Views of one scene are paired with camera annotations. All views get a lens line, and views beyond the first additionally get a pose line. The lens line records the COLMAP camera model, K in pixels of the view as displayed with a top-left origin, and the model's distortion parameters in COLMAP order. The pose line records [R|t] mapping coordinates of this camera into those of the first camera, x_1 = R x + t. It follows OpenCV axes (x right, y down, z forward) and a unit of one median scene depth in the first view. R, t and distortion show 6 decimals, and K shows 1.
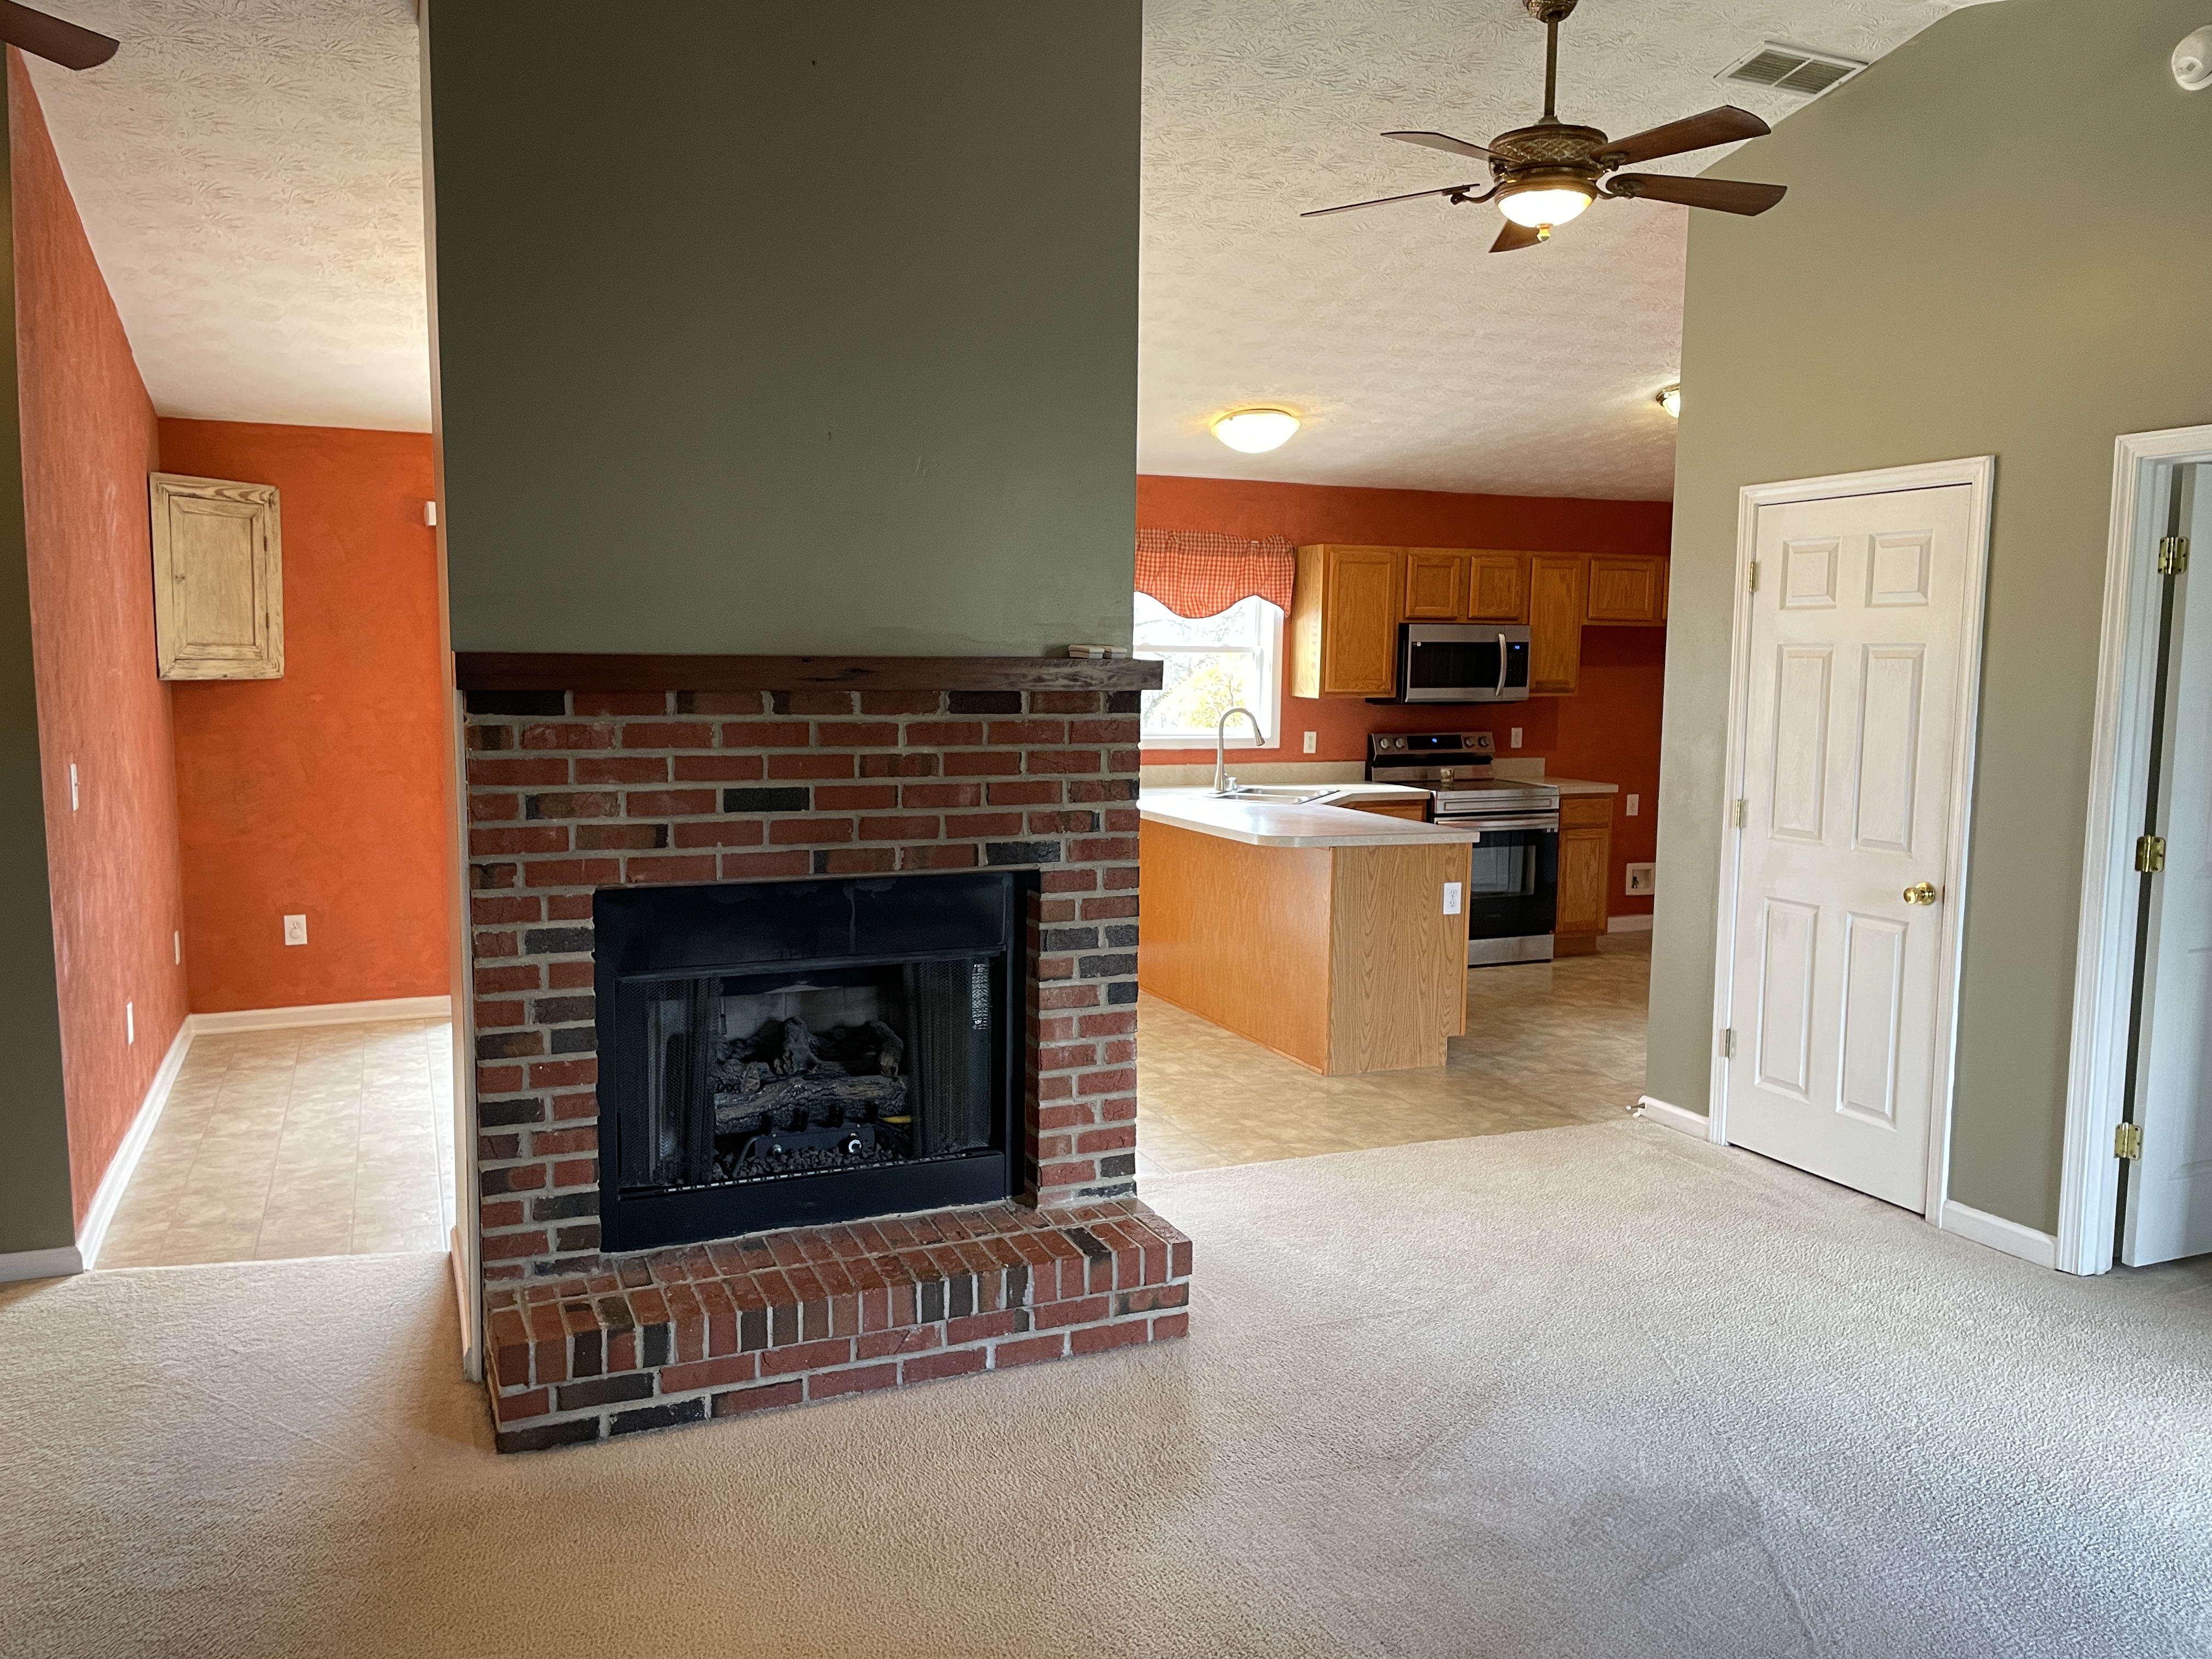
lens RADIAL K [[1661.9, 0, 1099.0], [0, 1661.9, 845.6], [0, 0, 1]] dist [0.061205, -0.033038]
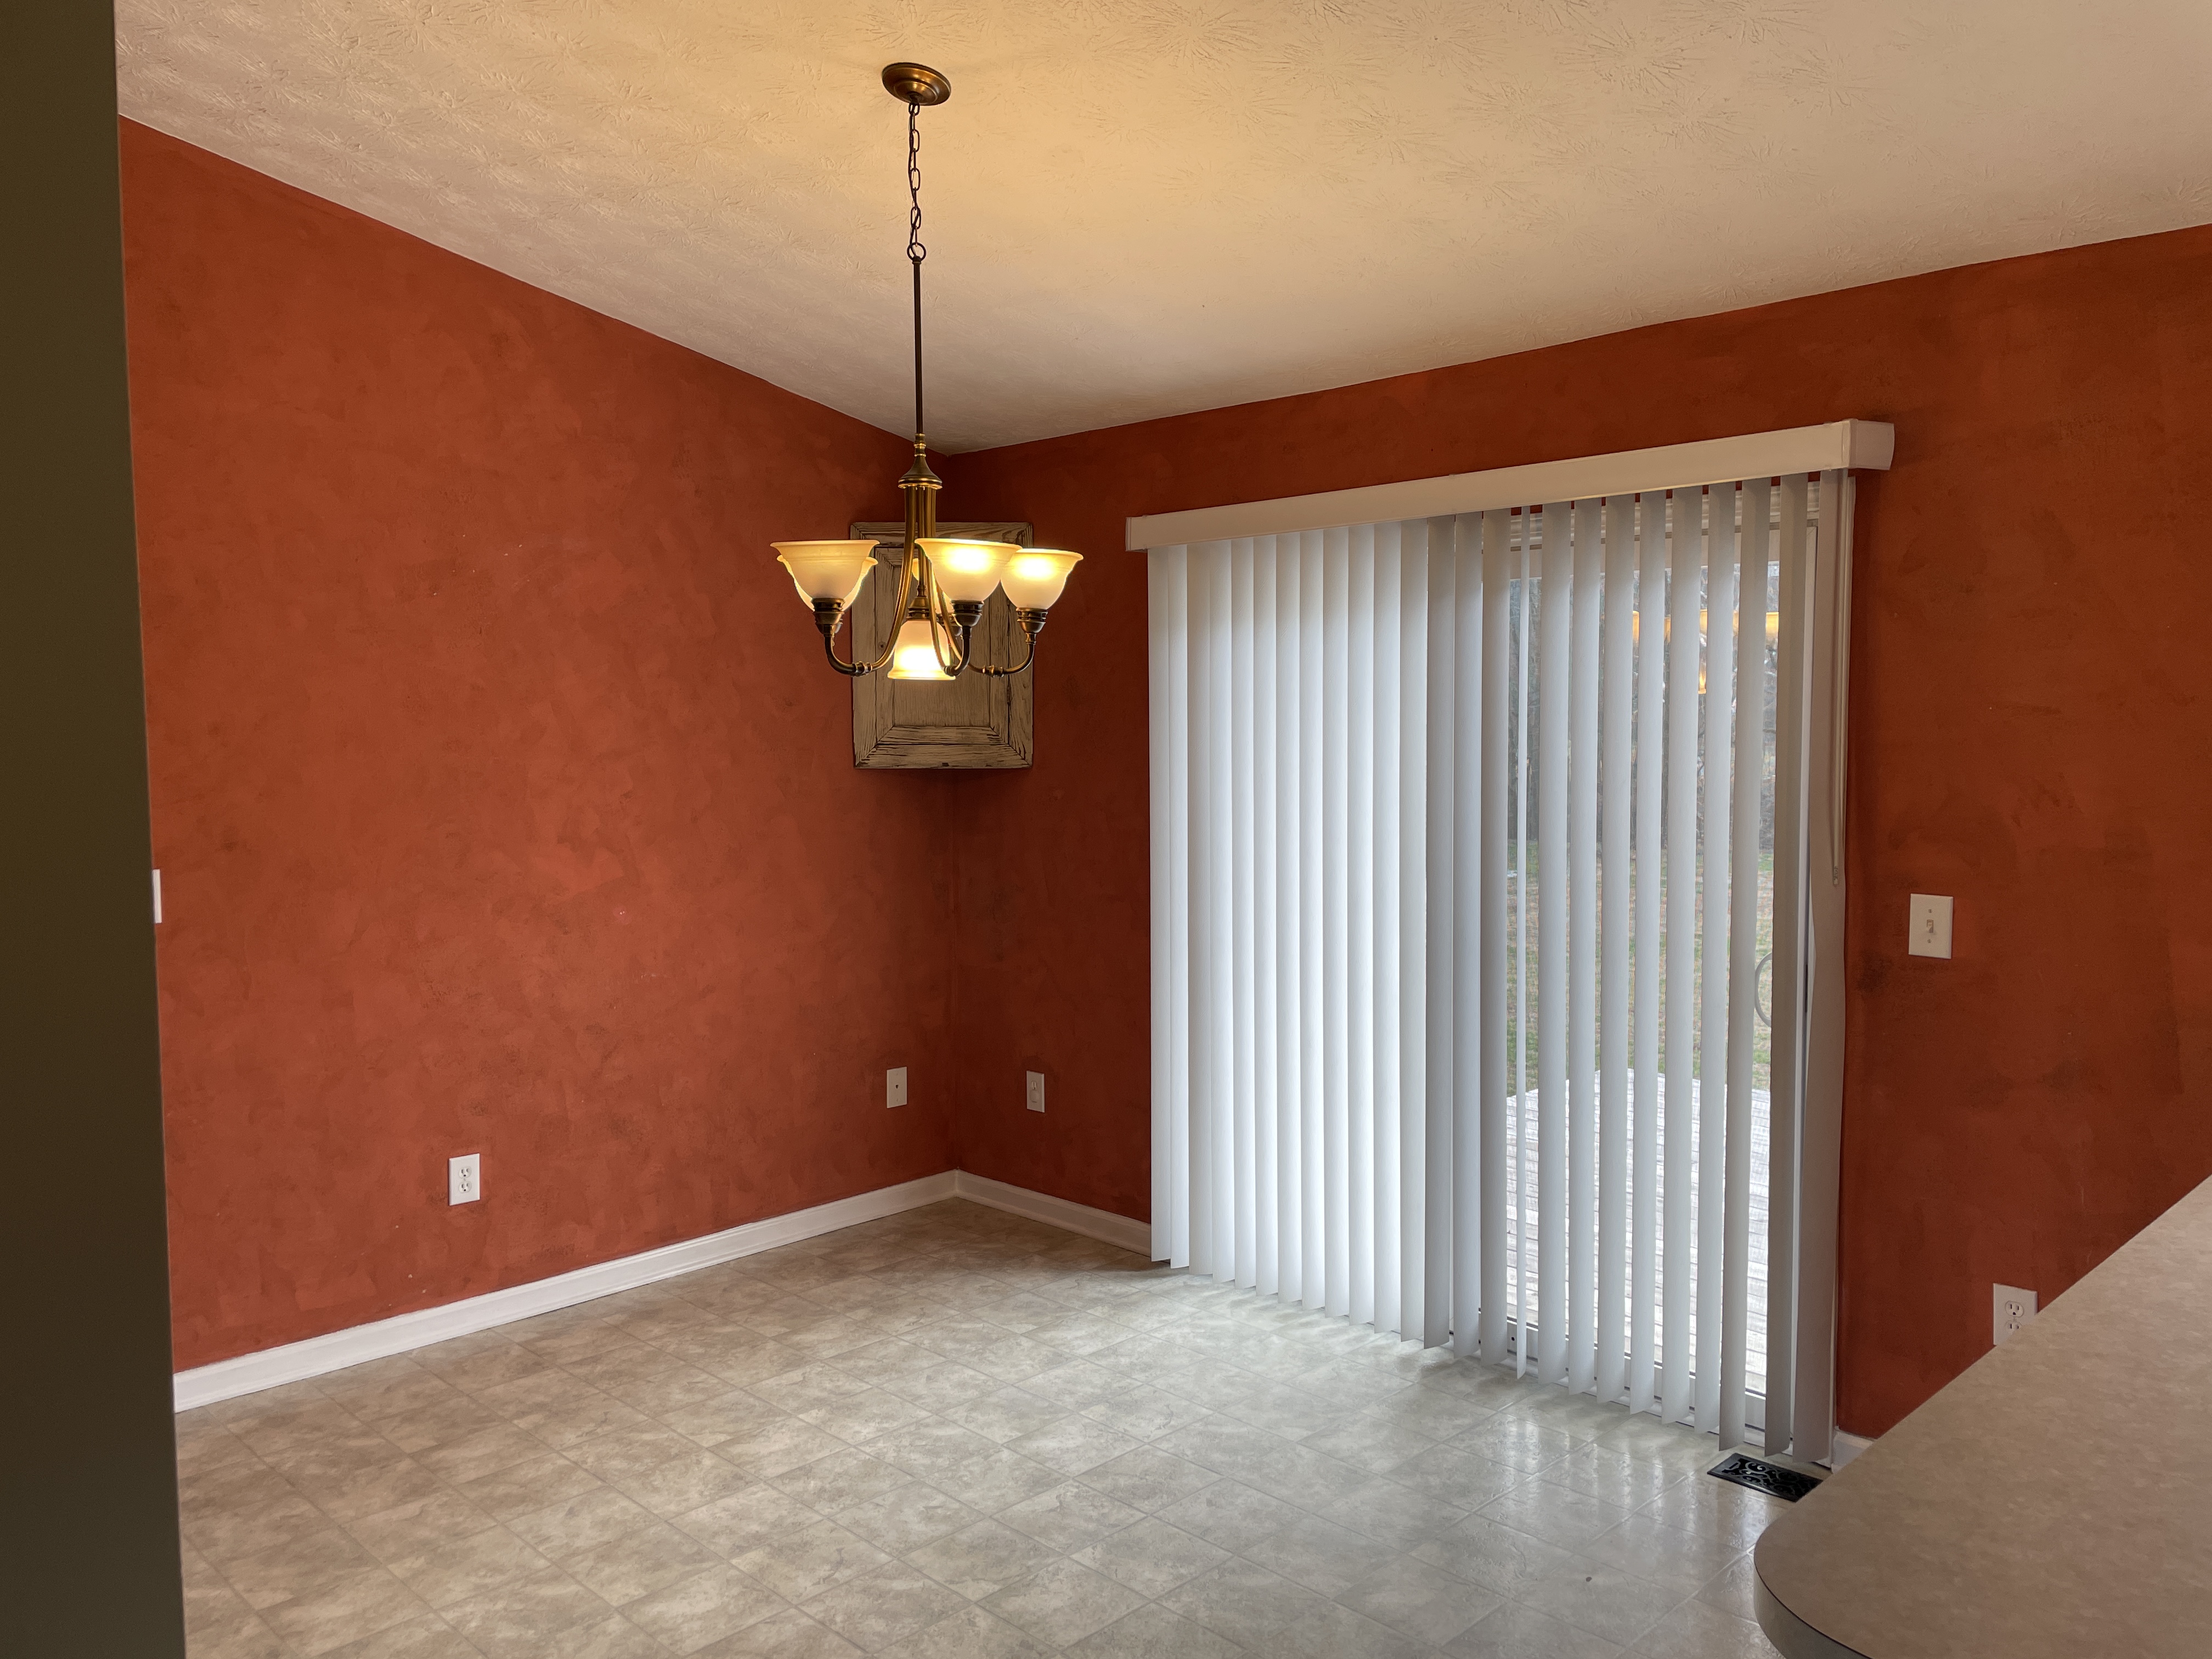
lens RADIAL K [[1661.9, 0, 1108.6], [0, 1661.9, 822.0], [0, 0, 1]] dist [0.061205, -0.033038]
pose [[0.360892, 0.052587, -0.931124, 0.248100], [-0.096384, 0.995166, 0.018847, -0.094352], [0.927613, 0.082944, 0.364216, 0.774707]]
